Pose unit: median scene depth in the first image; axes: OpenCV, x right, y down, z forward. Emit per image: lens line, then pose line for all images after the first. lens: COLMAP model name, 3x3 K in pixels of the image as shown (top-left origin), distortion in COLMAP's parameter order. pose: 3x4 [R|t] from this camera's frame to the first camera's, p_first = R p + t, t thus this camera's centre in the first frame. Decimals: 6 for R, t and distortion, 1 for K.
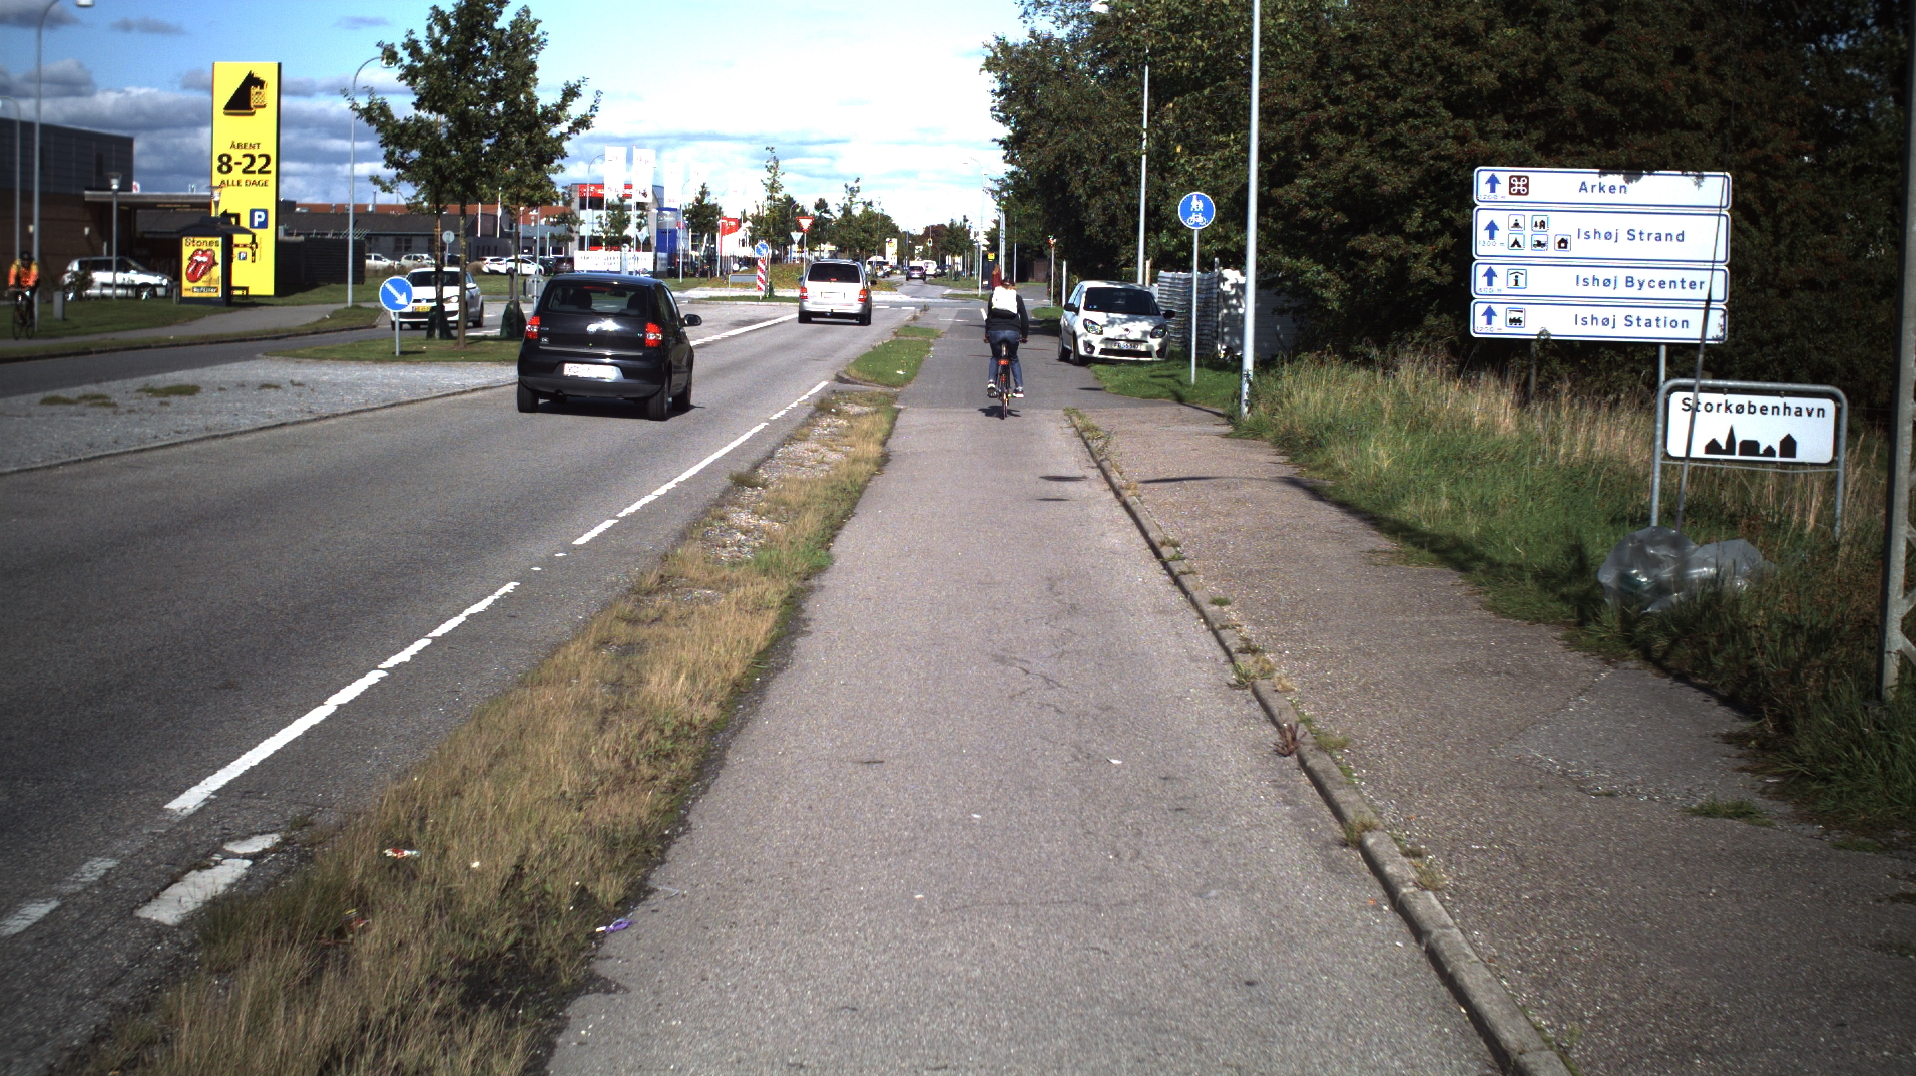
lens RADIAL K [[3232.9, 0, 949.7], [0, 3232.9, 536.6], [0, 0, 1]] dist [-0.232976, 0.000000]
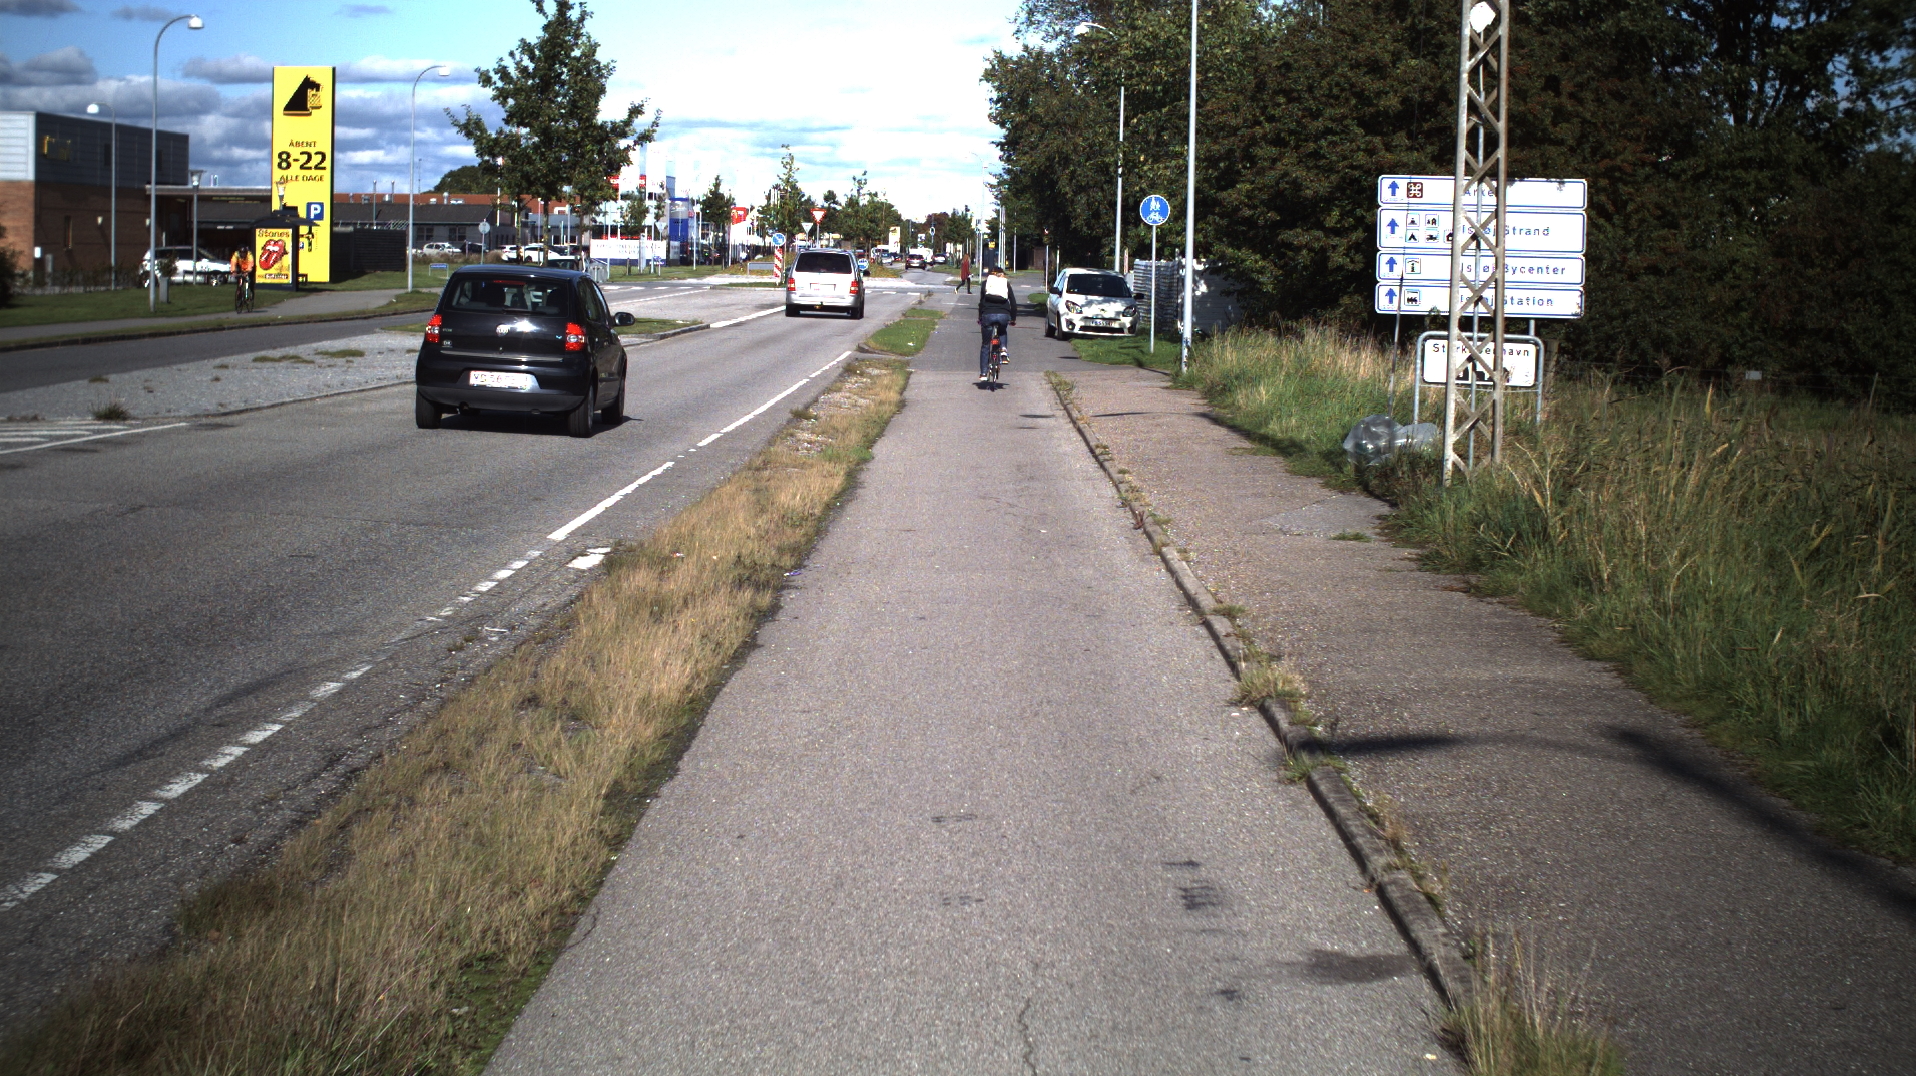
lens RADIAL K [[3232.9, 0, 963.3], [0, 3232.9, 535.2], [0, 0, 1]] dist [-0.232976, 0.000000]
pose [[0.999994, -0.000665, 0.003524, -0.000031], [0.000653, 0.999994, 0.003406, 0.017428], [-0.003526, -0.003403, 0.999988, -0.218187]]
